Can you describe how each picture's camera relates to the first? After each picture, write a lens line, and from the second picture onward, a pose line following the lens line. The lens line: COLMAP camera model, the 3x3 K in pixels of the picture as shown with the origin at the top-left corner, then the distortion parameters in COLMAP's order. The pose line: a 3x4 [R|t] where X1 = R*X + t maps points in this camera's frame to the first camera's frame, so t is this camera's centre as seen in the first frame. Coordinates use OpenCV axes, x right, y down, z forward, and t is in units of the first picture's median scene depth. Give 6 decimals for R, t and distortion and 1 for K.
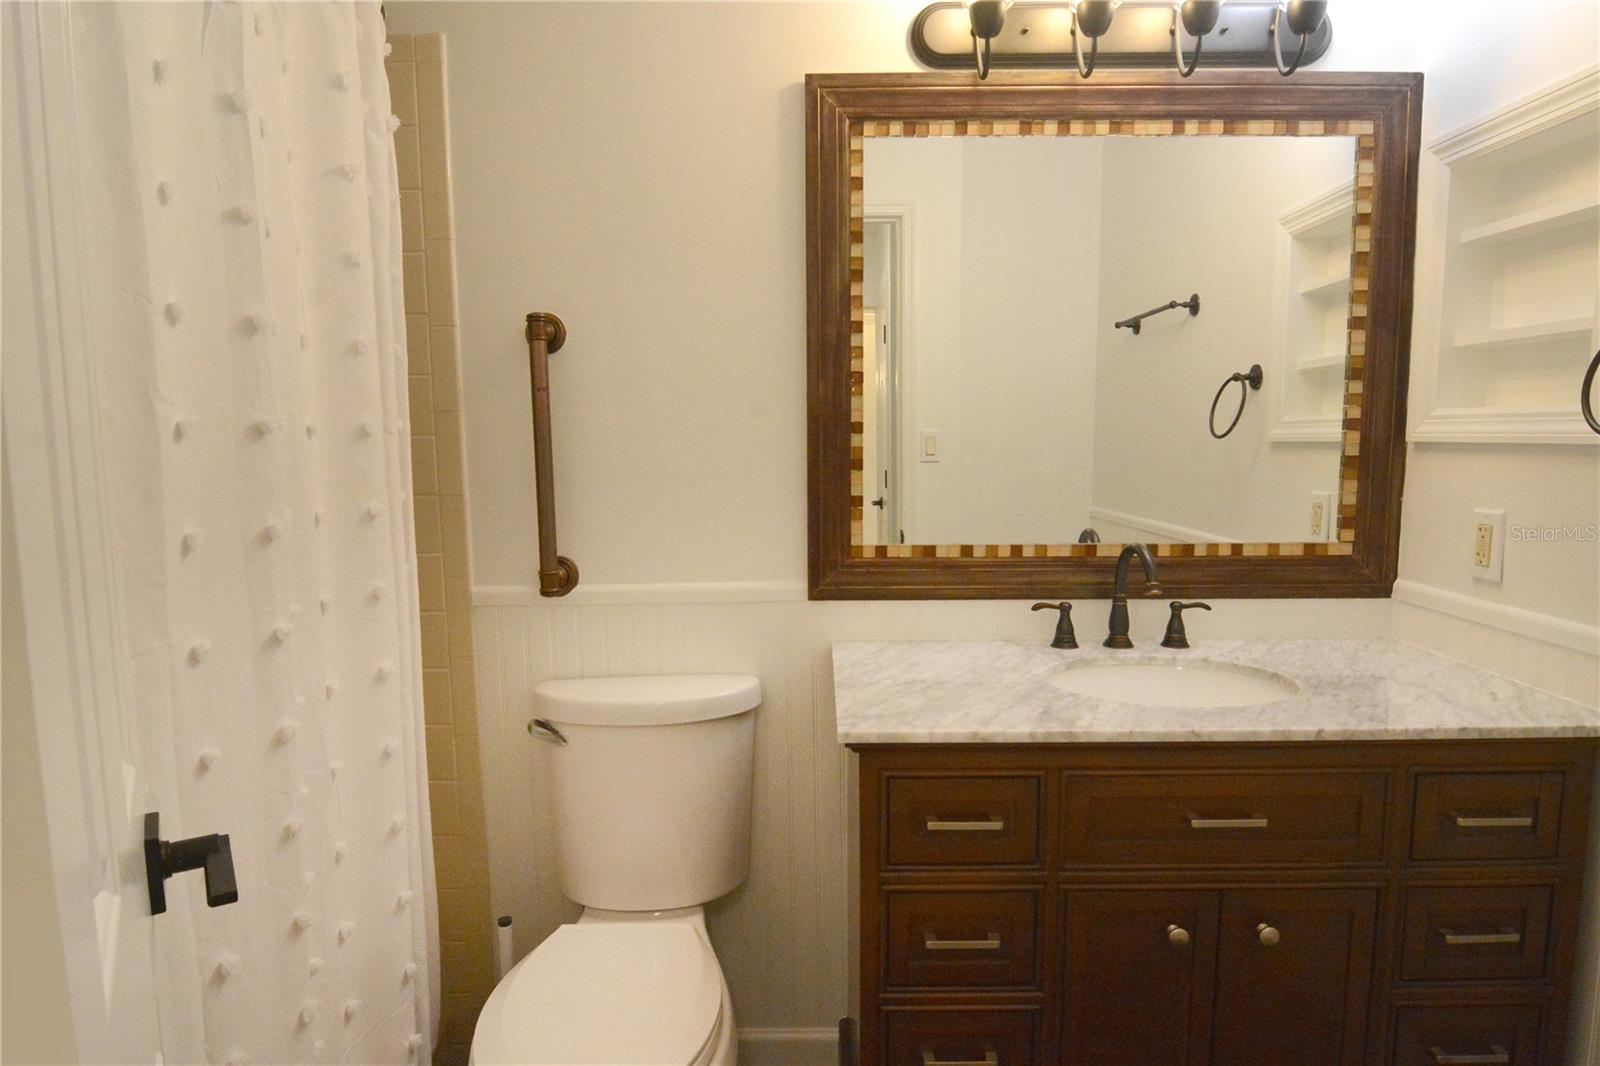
lens RADIAL K [[884.2, 0, 805.6], [0, 884.2, 538.4], [0, 0, 1]] dist [-0.011406, -0.002137]
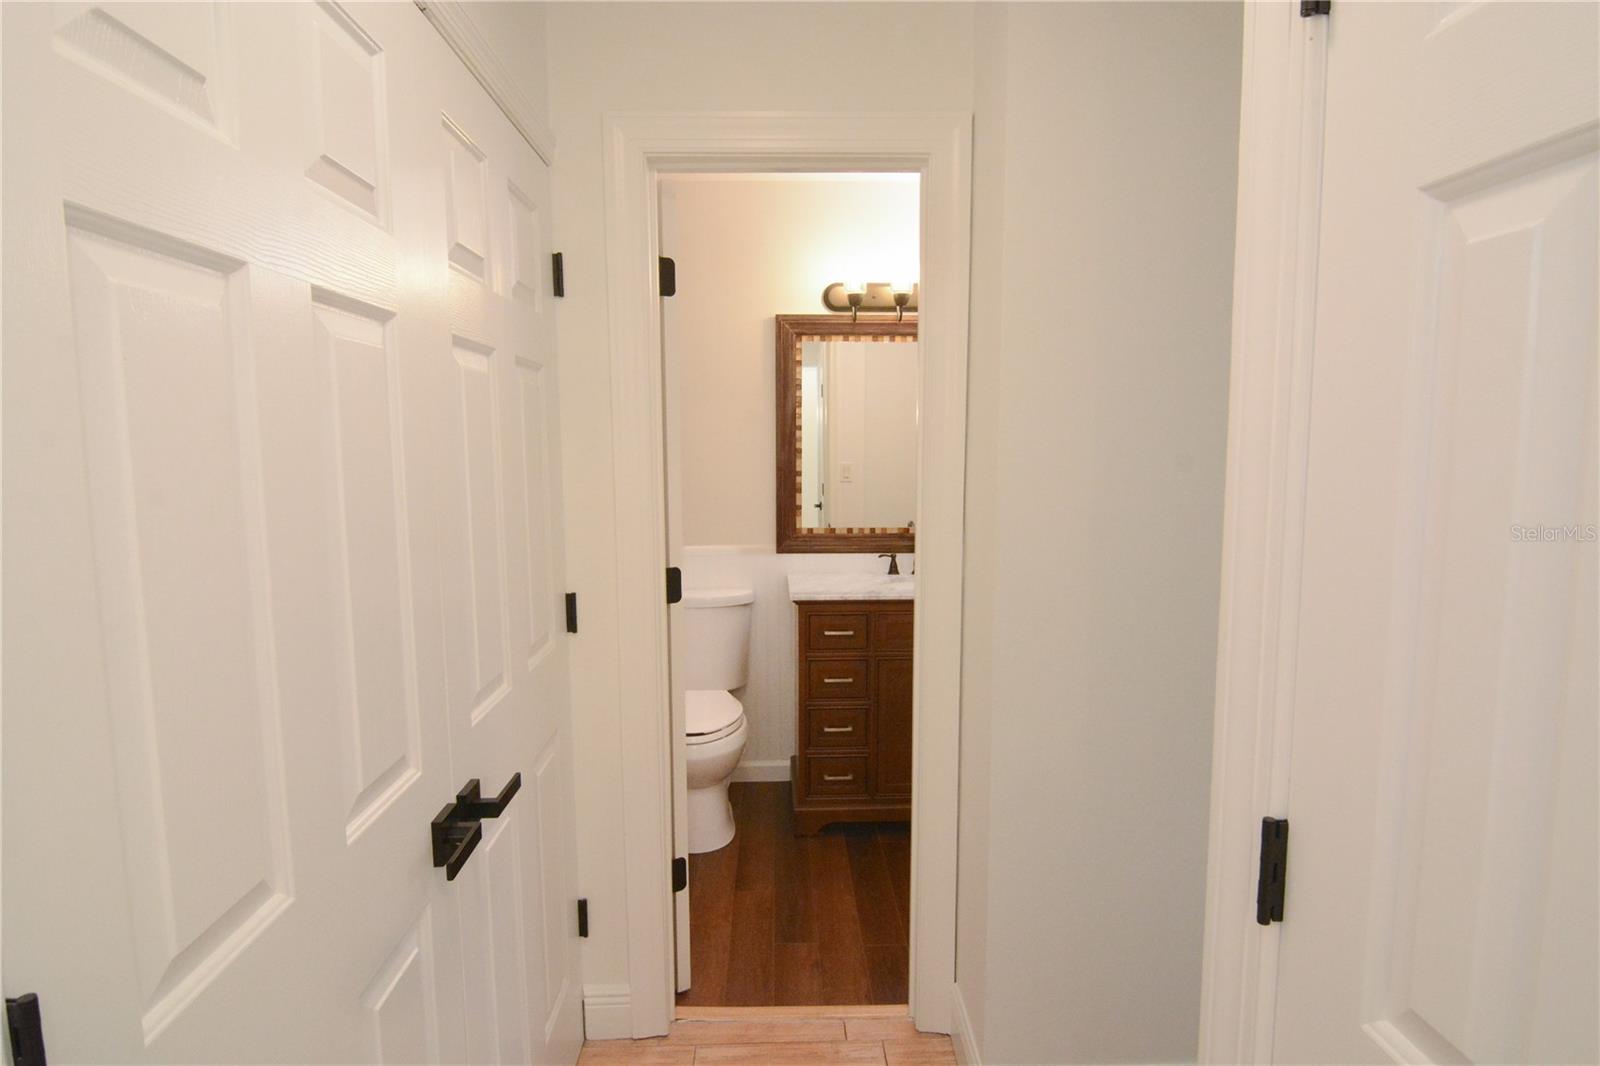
lens RADIAL K [[884.2, 0, 805.6], [0, 884.2, 538.4], [0, 0, 1]] dist [-0.011406, -0.002137]
pose [[0.998512, 0.001195, 0.054517, -0.044298], [-0.001192, 0.999999, -0.000086, 0.034722], [-0.054517, 0.000021, 0.998513, -1.190434]]
